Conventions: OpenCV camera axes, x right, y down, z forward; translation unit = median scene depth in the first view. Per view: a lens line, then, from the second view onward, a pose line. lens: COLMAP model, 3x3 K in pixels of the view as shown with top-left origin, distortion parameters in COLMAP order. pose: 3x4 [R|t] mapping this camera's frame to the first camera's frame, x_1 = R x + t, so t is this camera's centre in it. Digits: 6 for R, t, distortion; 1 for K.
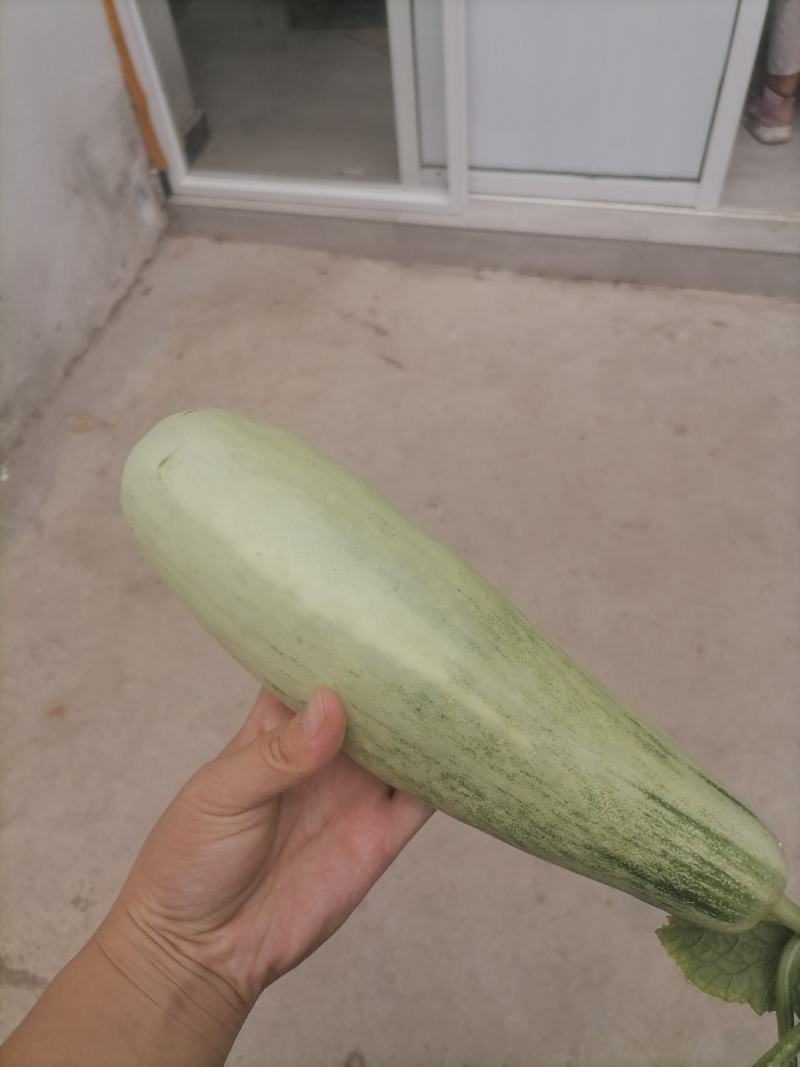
lens RADIAL K [[826.0, 0, 400.9], [0, 826.0, 533.5], [0, 0, 1]] dist [0.011140, -0.008904]
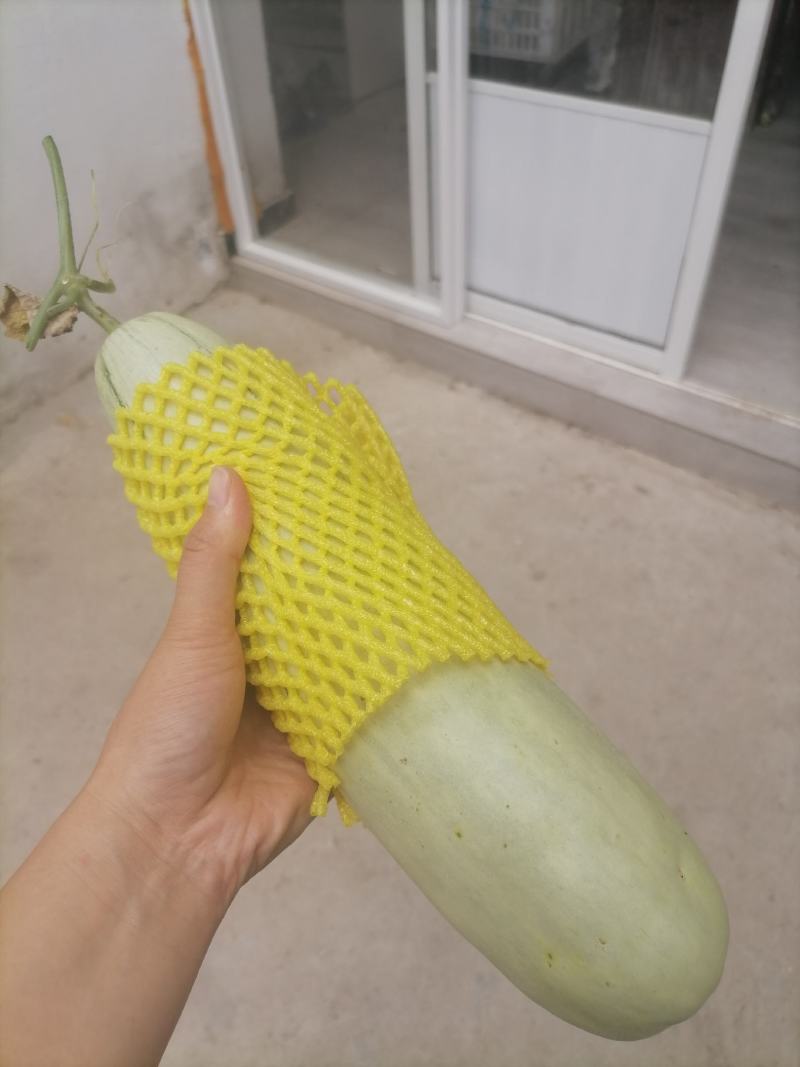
lens RADIAL K [[826.0, 0, 402.3], [0, 826.0, 533.6], [0, 0, 1]] dist [0.011140, -0.008904]
pose [[0.925970, 0.289200, -0.242780, 0.362912], [-0.311597, 0.948399, -0.058704, -0.055600], [0.213275, 0.130008, 0.968304, -0.006139]]
